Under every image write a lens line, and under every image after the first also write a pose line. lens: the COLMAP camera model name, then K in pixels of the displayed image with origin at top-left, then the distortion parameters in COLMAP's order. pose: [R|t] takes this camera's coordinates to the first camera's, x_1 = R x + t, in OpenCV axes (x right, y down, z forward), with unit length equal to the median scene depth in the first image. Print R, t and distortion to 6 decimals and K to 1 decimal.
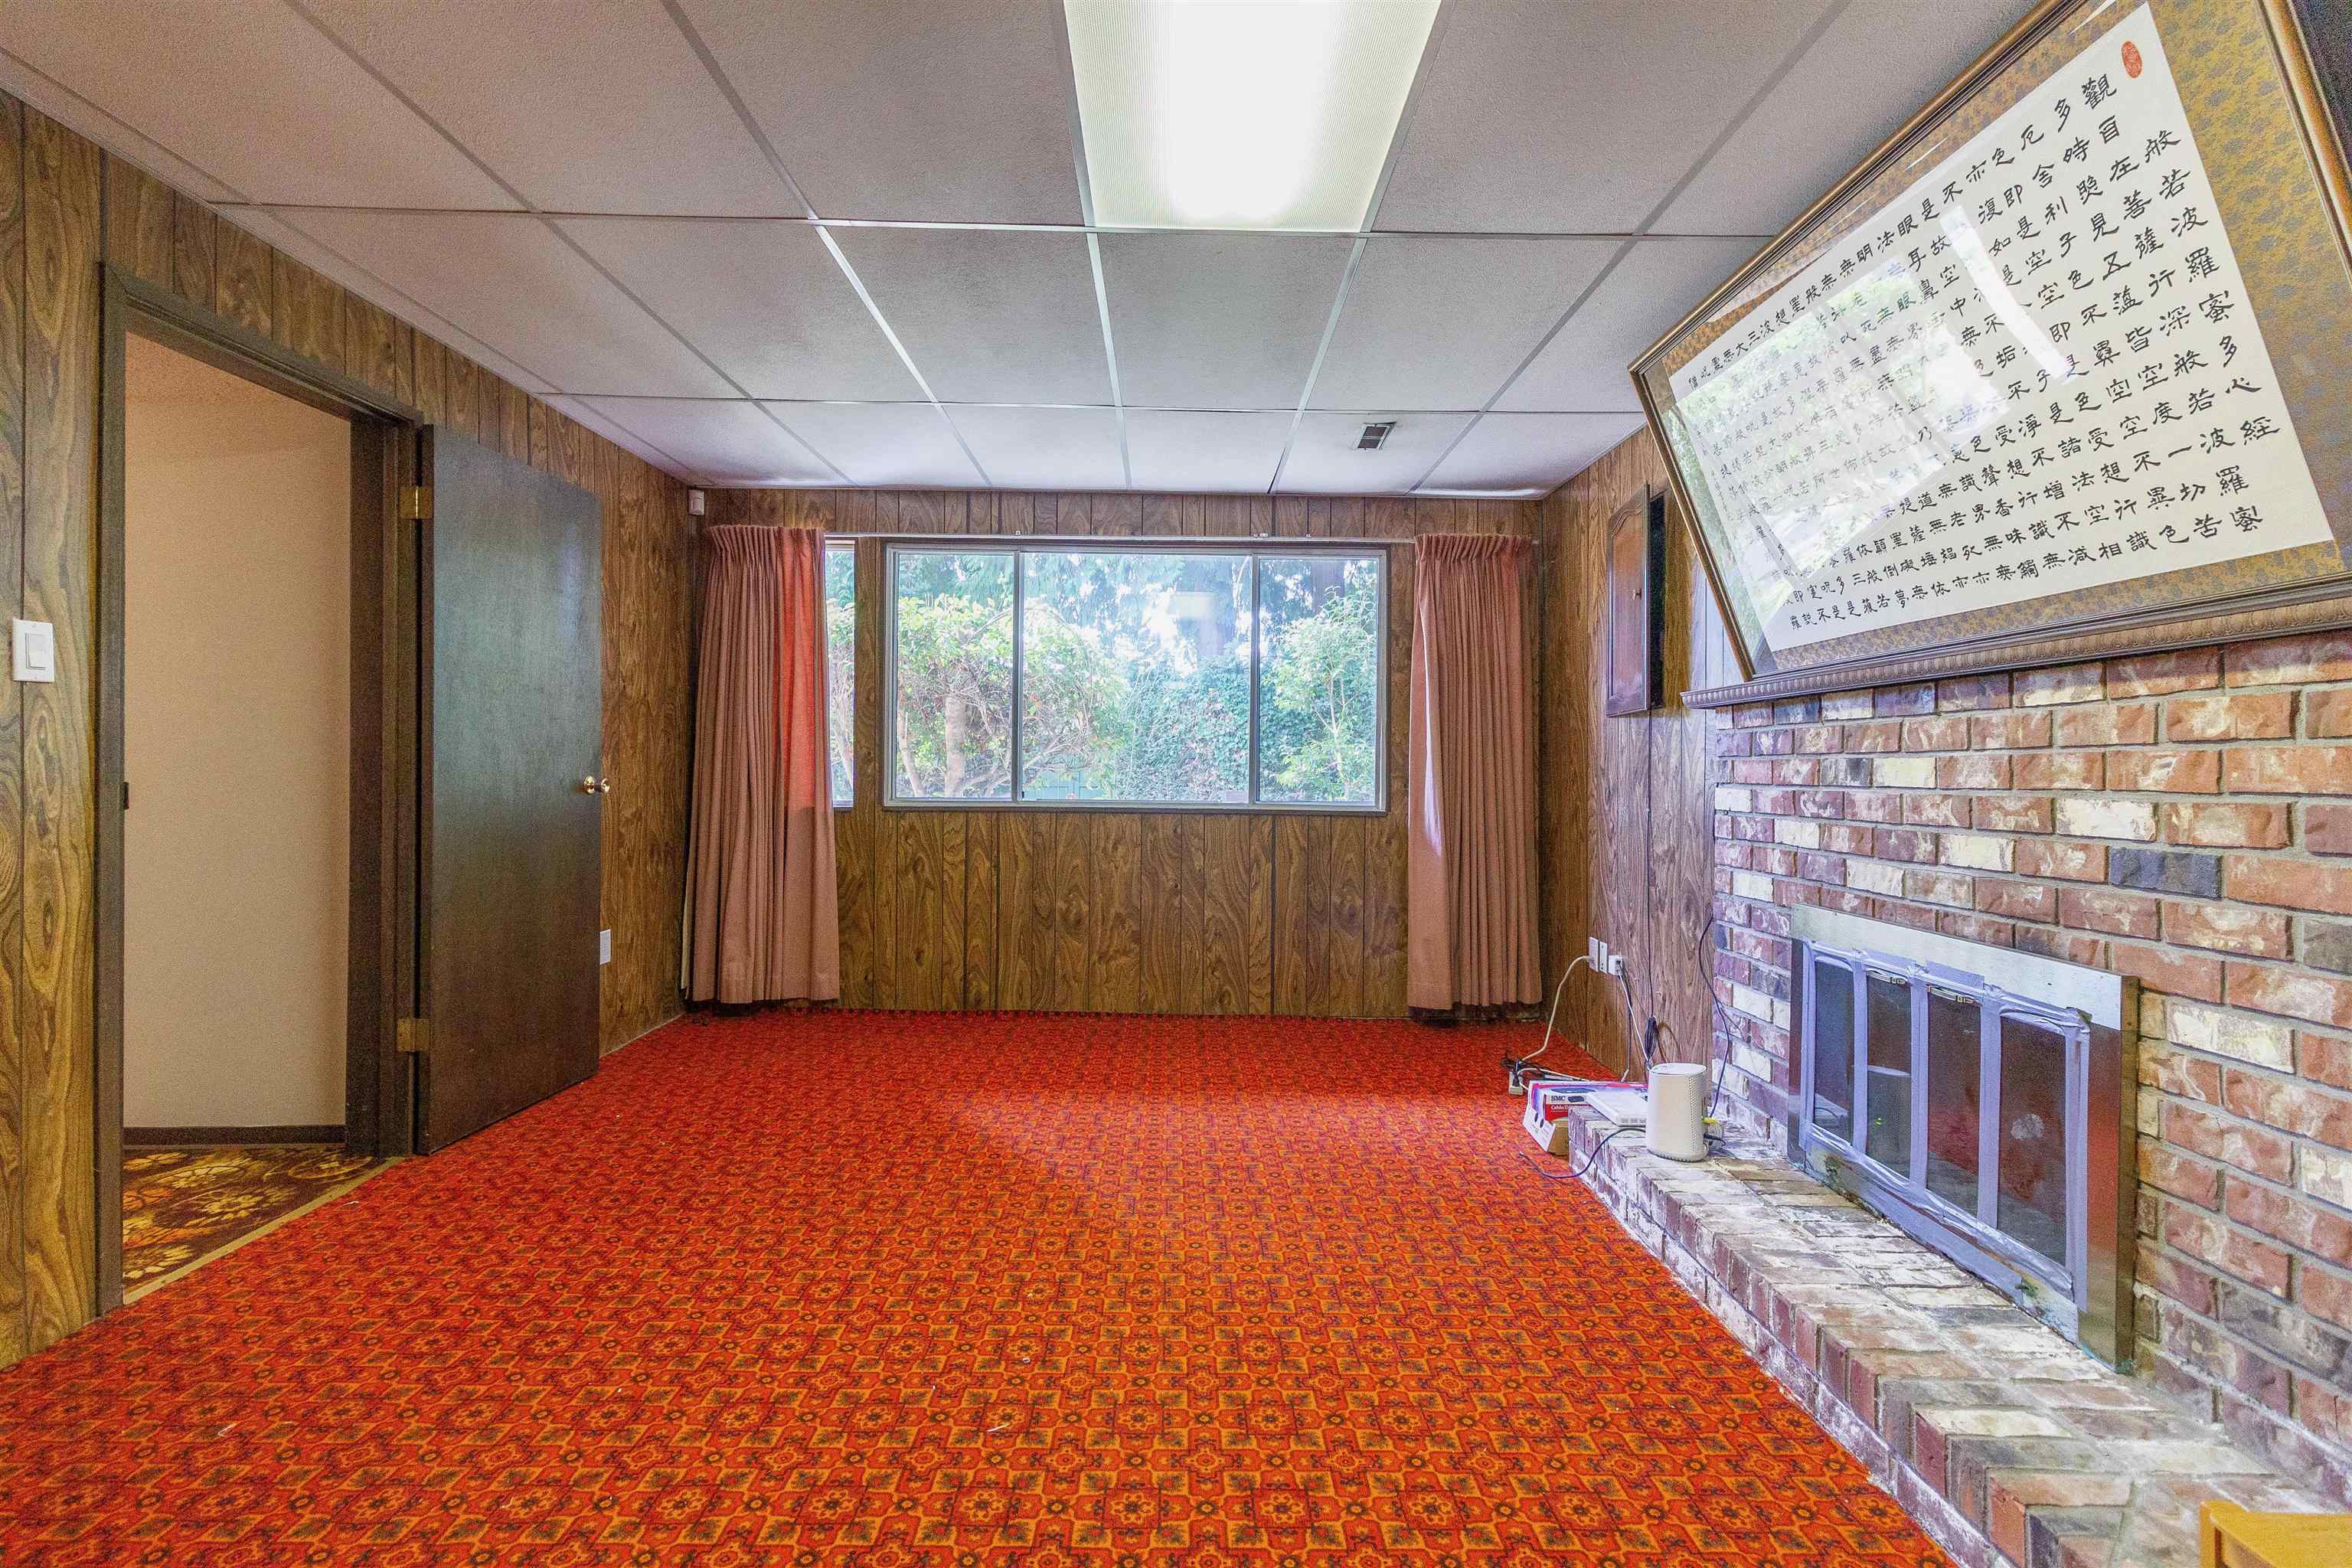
lens RADIAL K [[1100.5, 0, 1162.8], [0, 1100.5, 762.3], [0, 0, 1]] dist [0.003742, -0.000073]
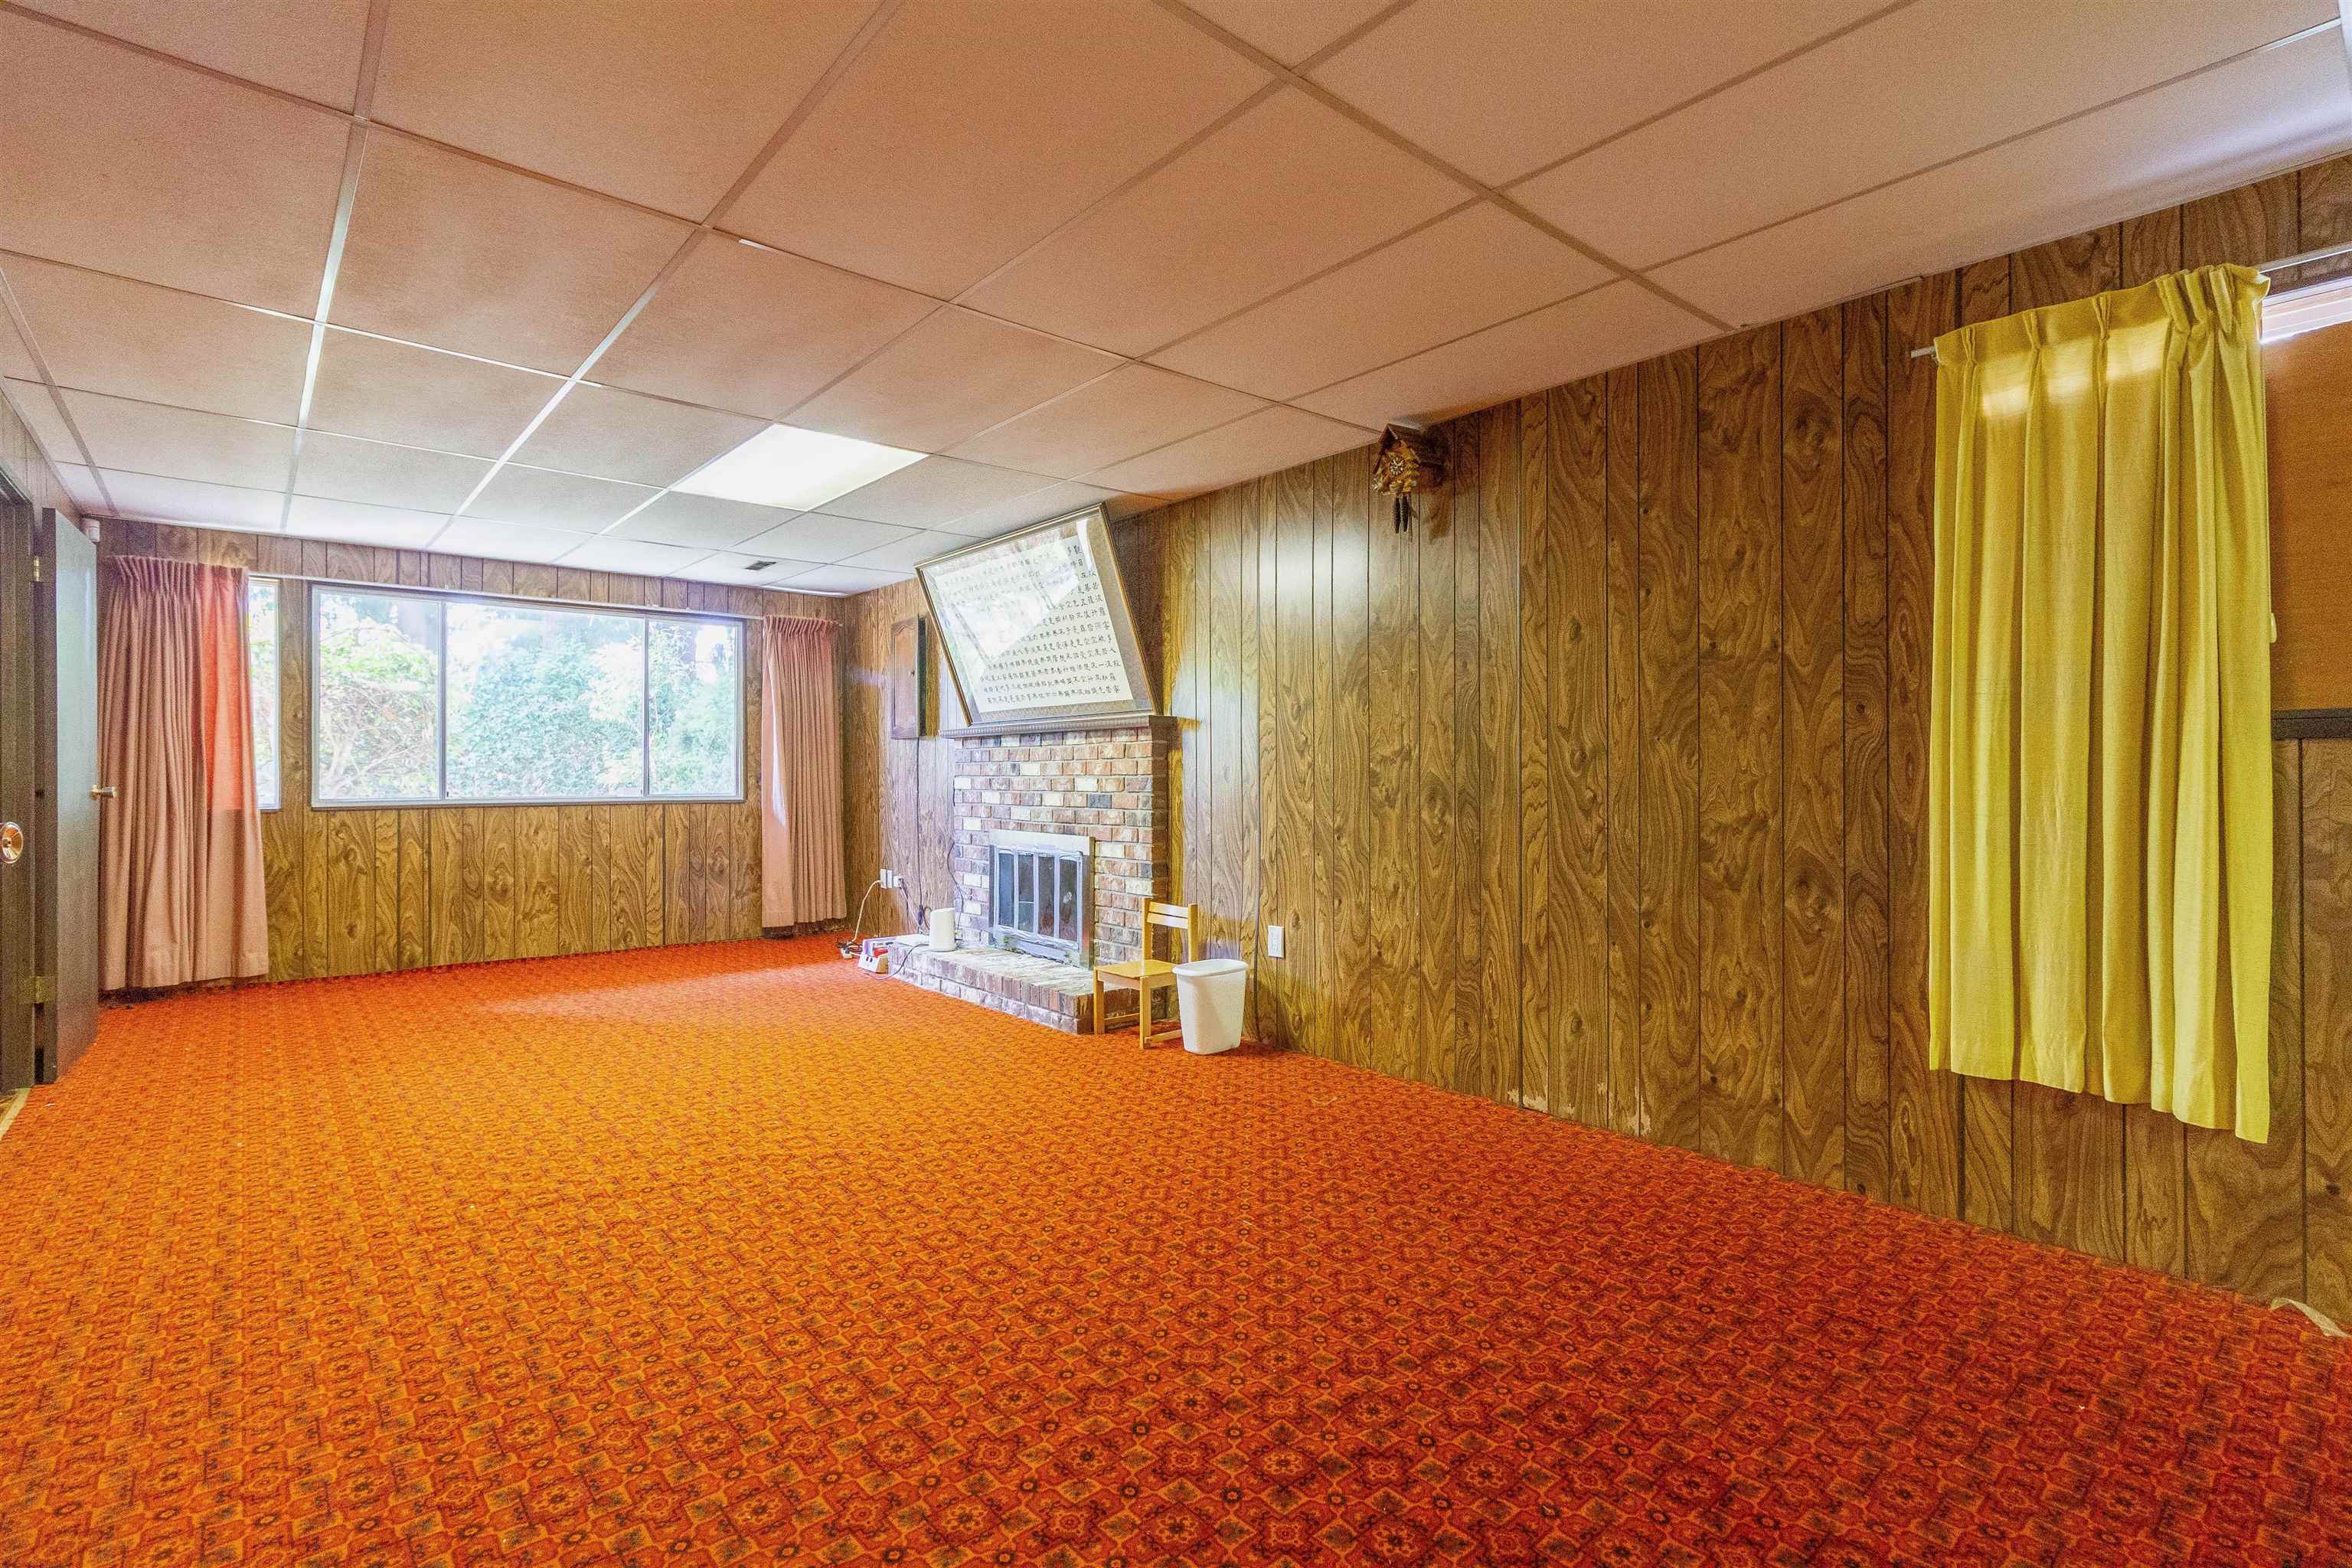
lens RADIAL K [[1100.5, 0, 1162.8], [0, 1100.5, 762.3], [0, 0, 1]] dist [0.003742, -0.000073]
pose [[0.770118, -0.006788, 0.637866, -0.491372], [0.006744, 0.999974, 0.002499, -0.008005], [-0.637866, 0.002377, 0.770144, -0.796637]]
